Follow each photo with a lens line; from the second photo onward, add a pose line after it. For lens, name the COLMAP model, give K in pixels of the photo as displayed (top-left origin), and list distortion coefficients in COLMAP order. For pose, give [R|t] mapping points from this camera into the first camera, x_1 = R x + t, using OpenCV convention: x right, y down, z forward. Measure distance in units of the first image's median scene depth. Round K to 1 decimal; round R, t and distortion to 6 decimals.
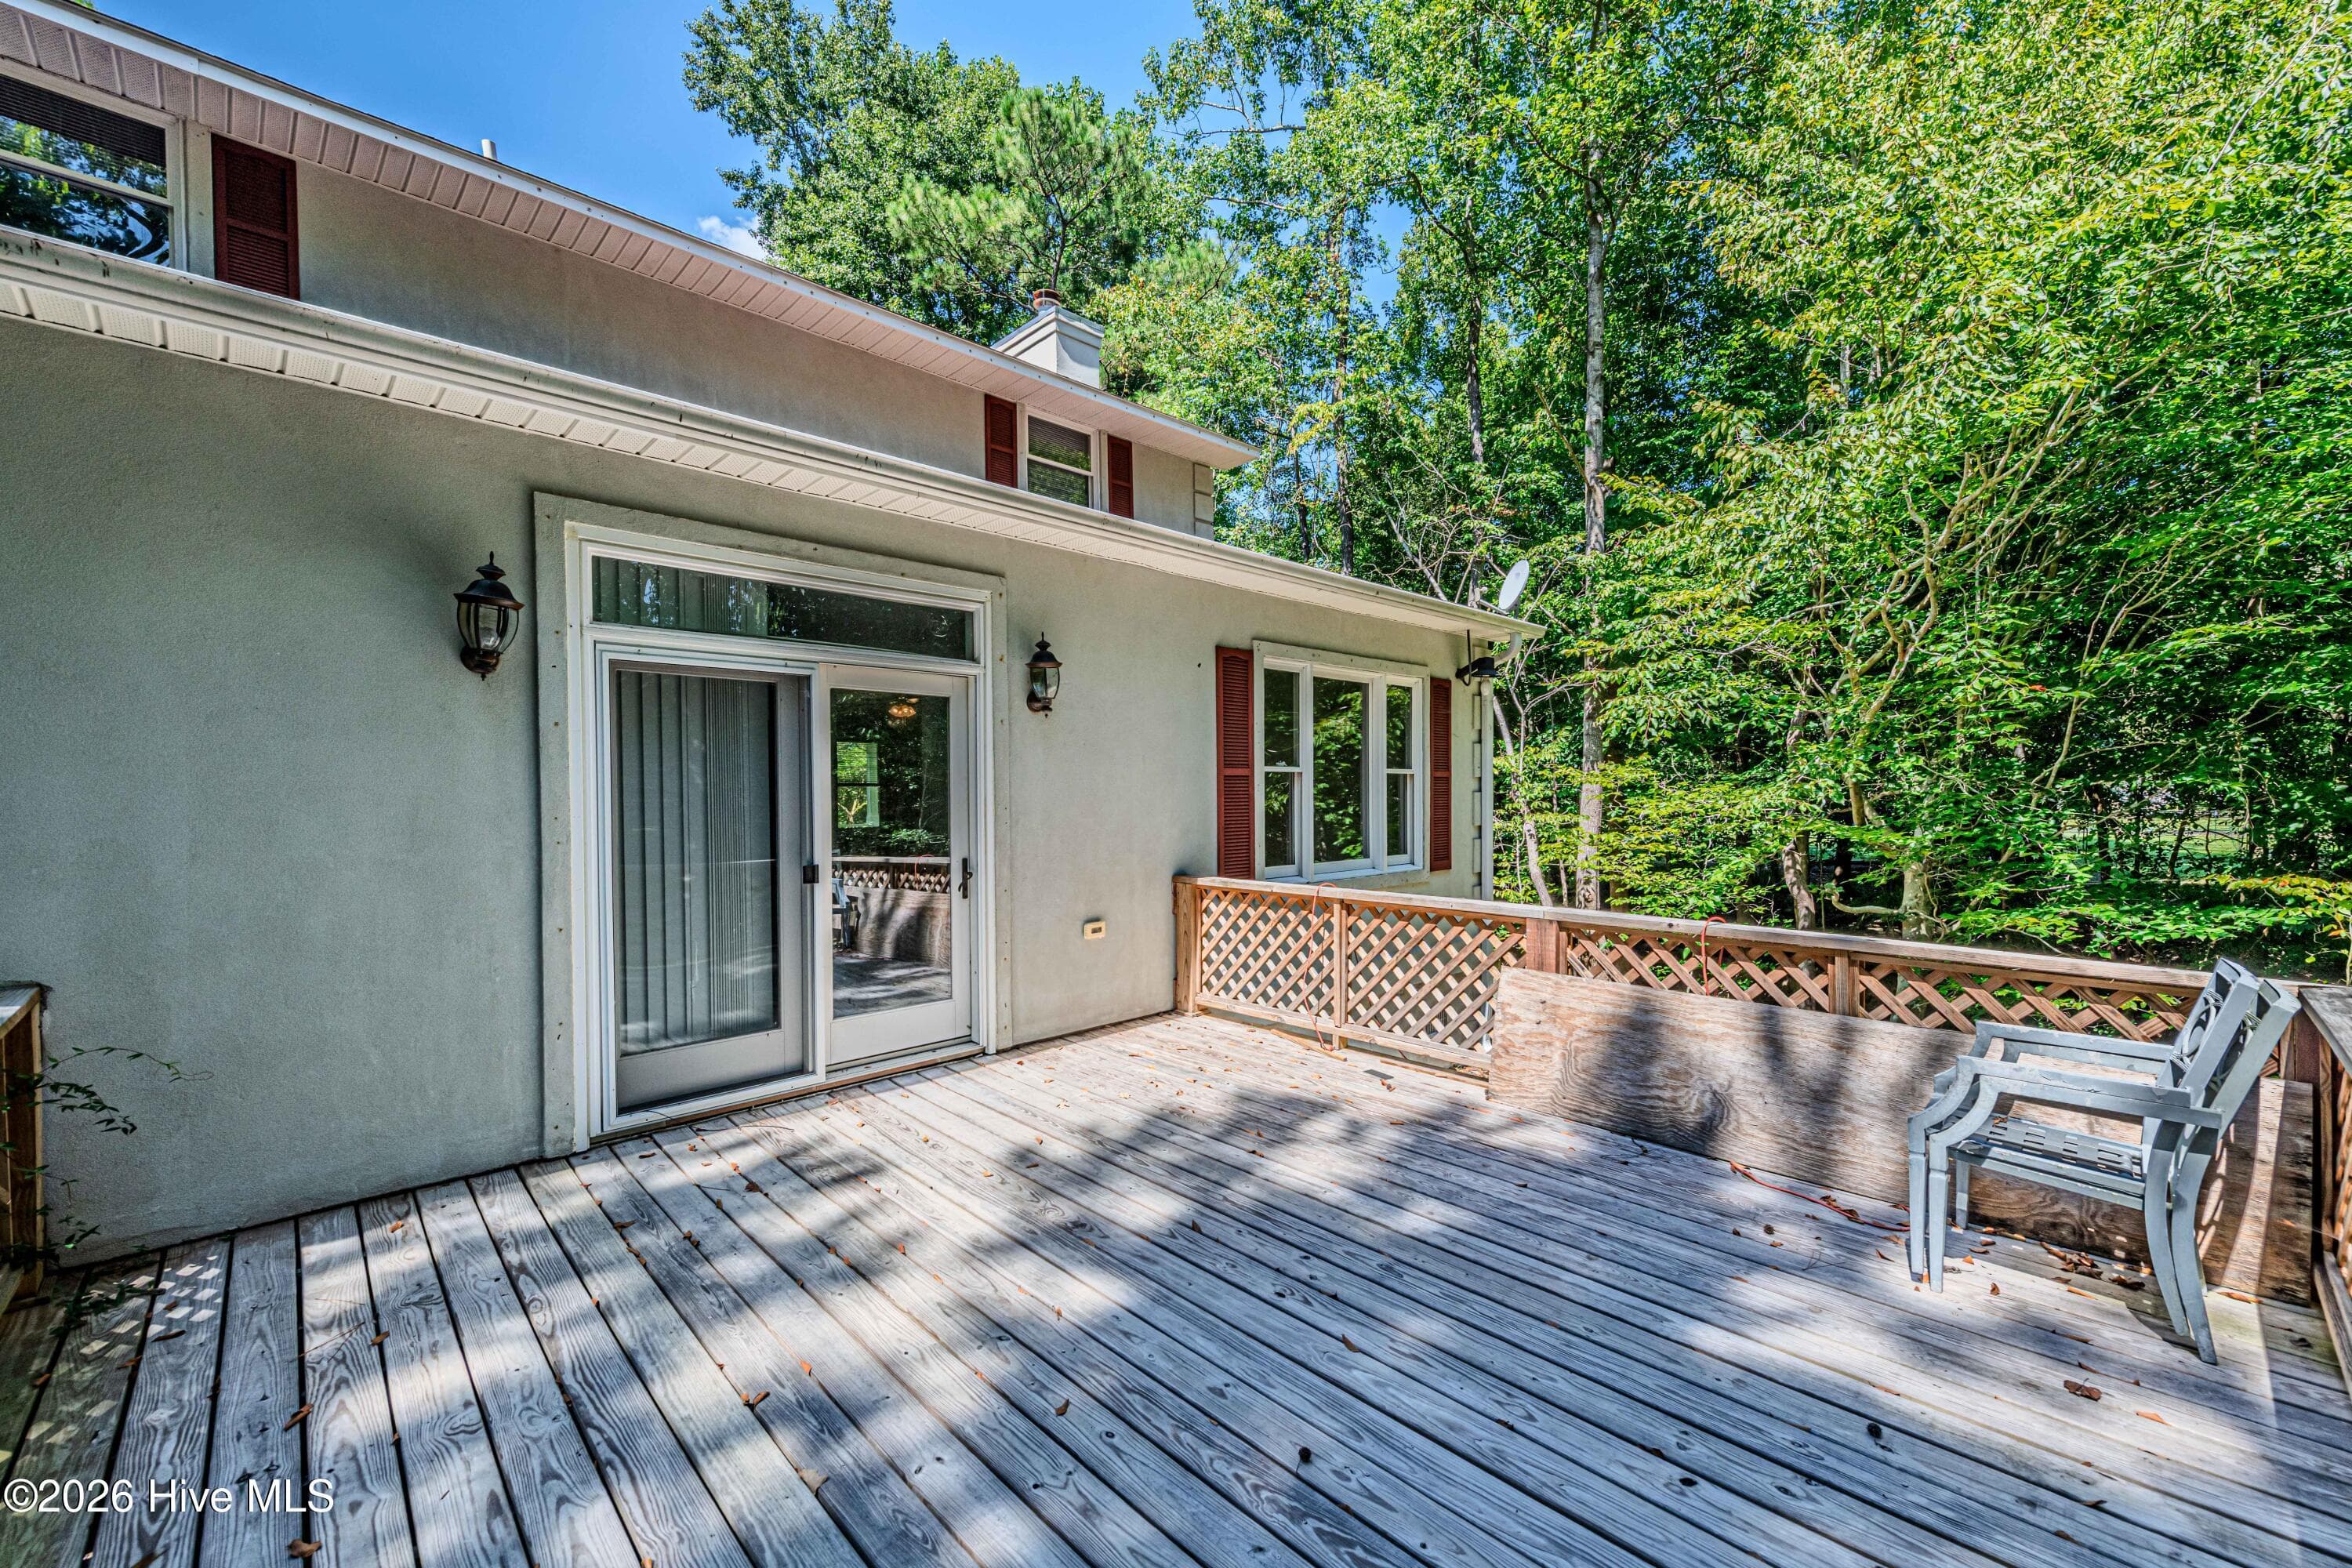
lens RADIAL K [[935.2, 0, 1209.6], [0, 935.2, 810.9], [0, 0, 1]] dist [0.026512, -0.007406]
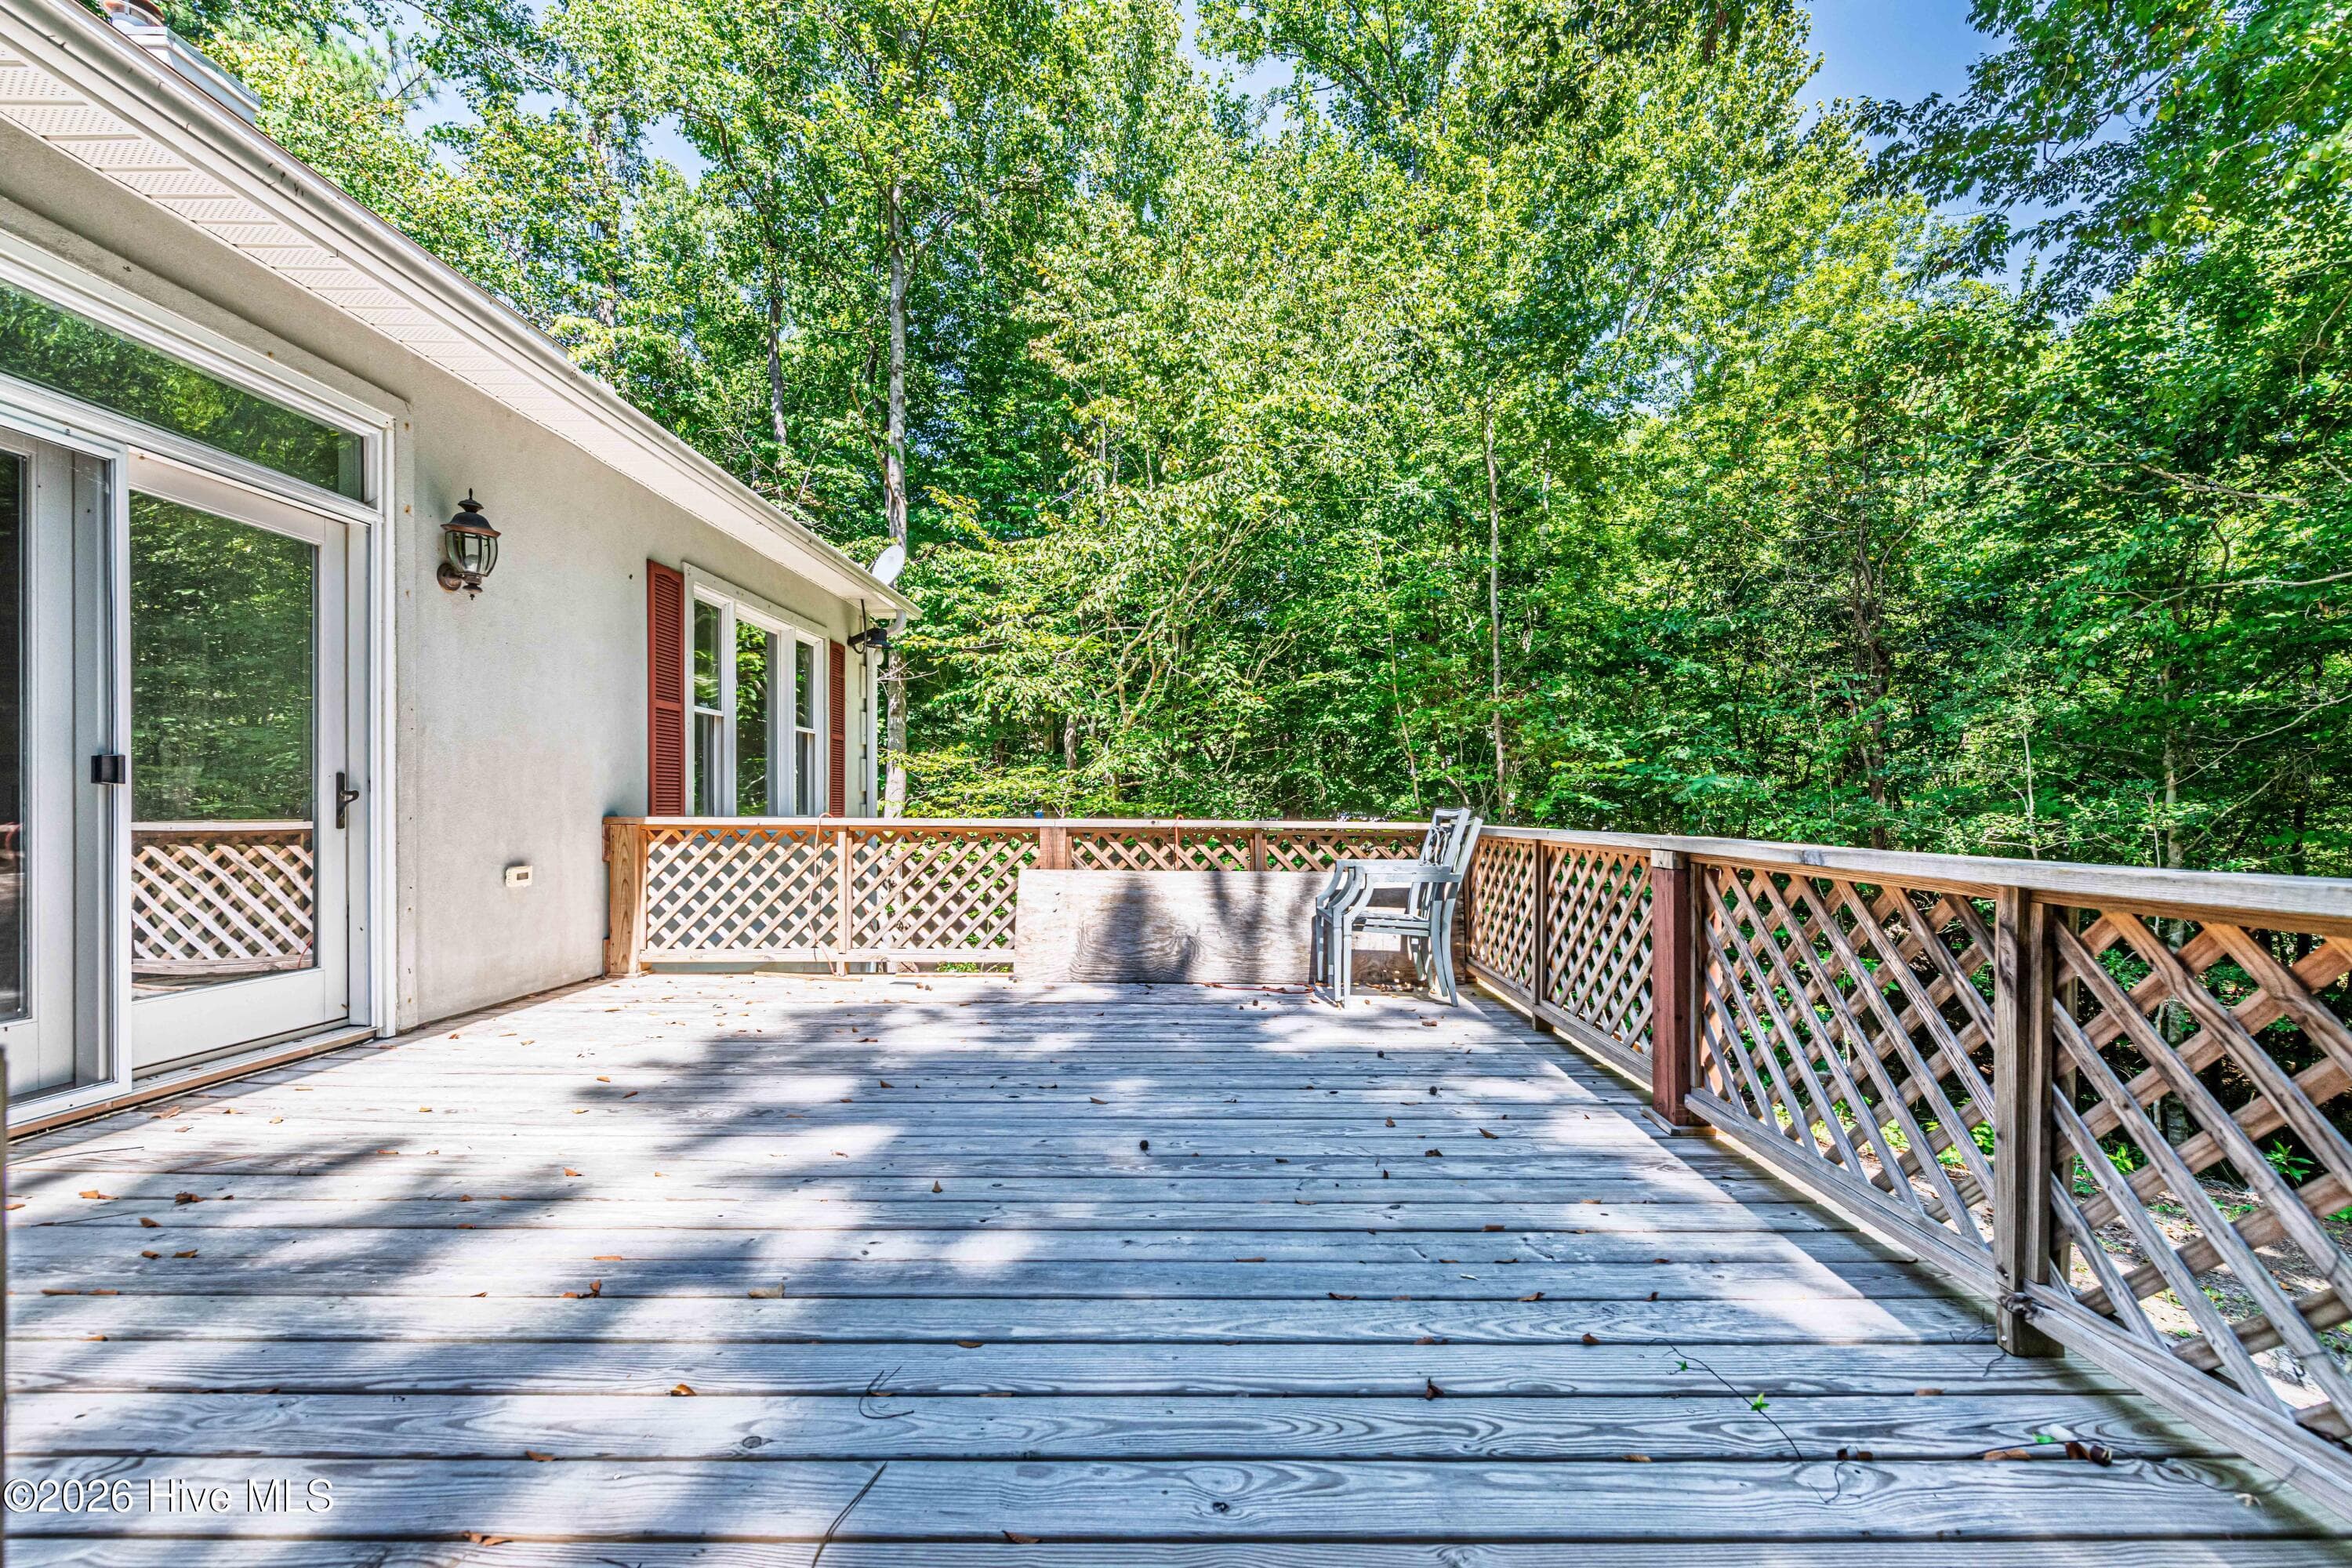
lens RADIAL K [[935.2, 0, 1209.6], [0, 935.2, 810.9], [0, 0, 1]] dist [0.026512, -0.007406]
pose [[0.700645, 0.003831, 0.713500, -0.304836], [0.011448, 0.999797, -0.016610, 0.096902], [-0.713418, 0.019806, 0.700459, 0.007823]]
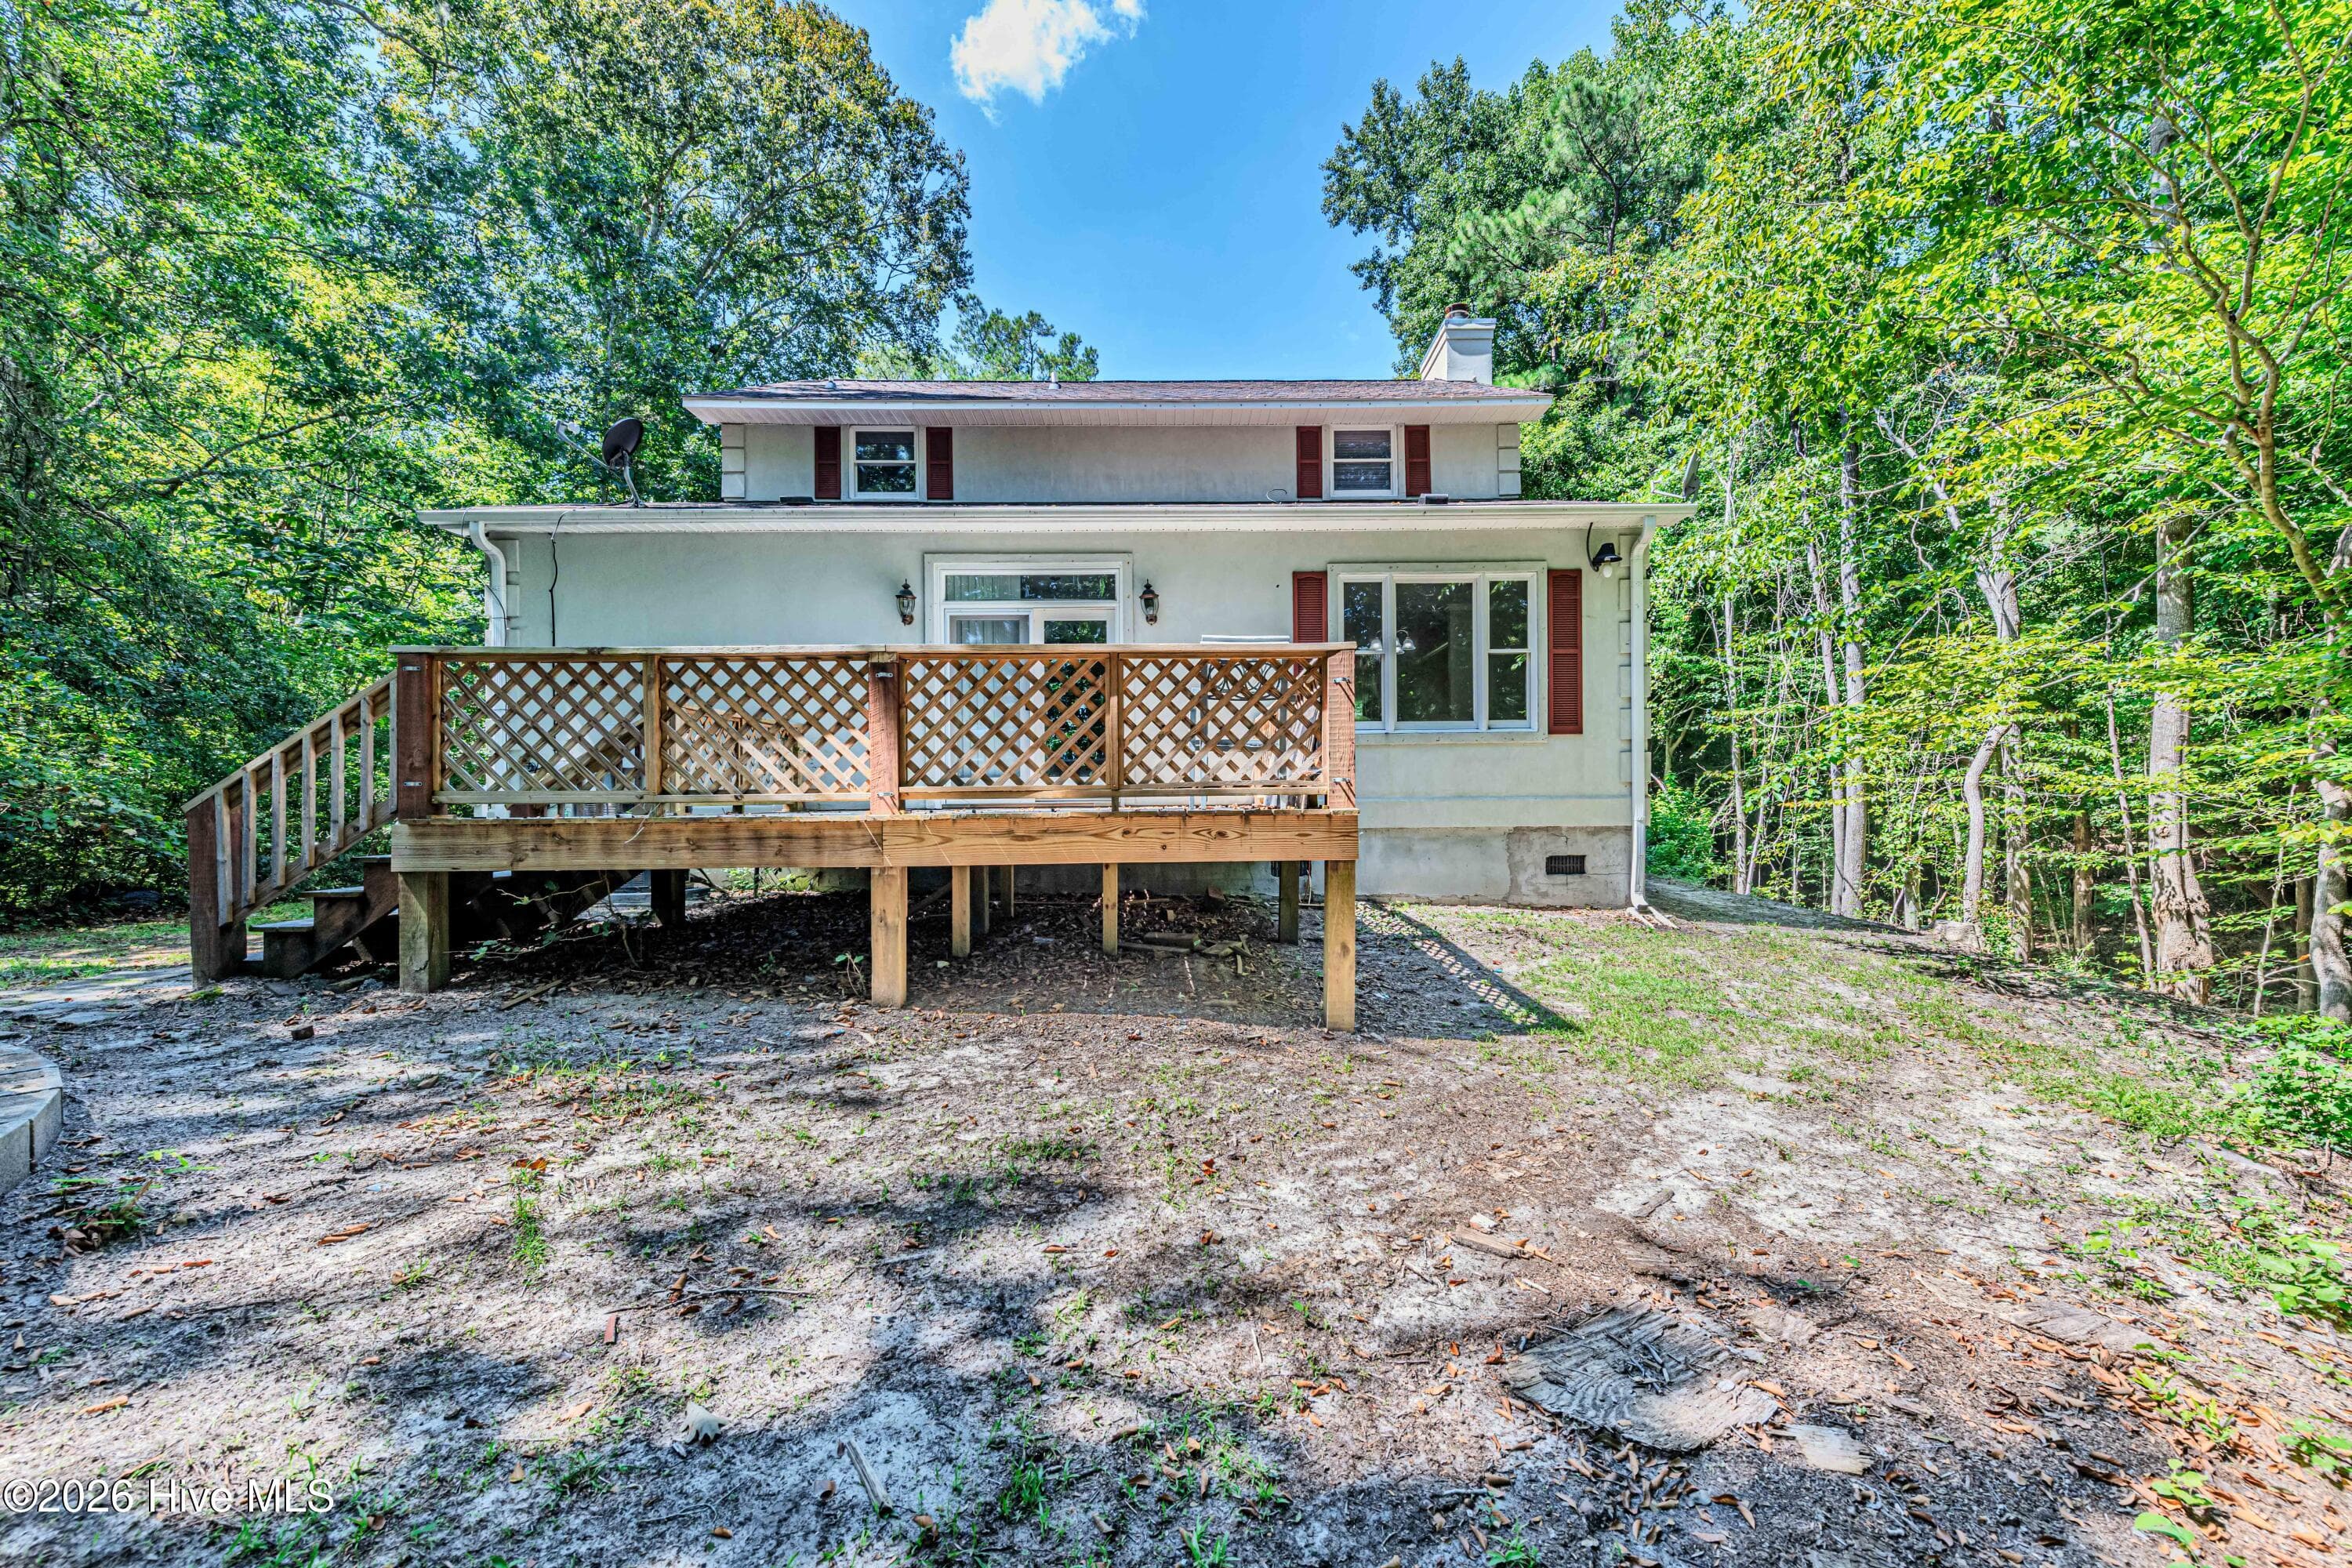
lens RADIAL K [[990.6, 0, 1169.5], [0, 990.6, 820.3], [0, 0, 1]] dist [0.003380, 0.000293]
pose [[0.716113, 0.002826, -0.697979, 1.178888], [-0.013591, 0.999859, -0.009896, 0.292776], [0.697852, 0.016573, 0.716050, -0.340041]]
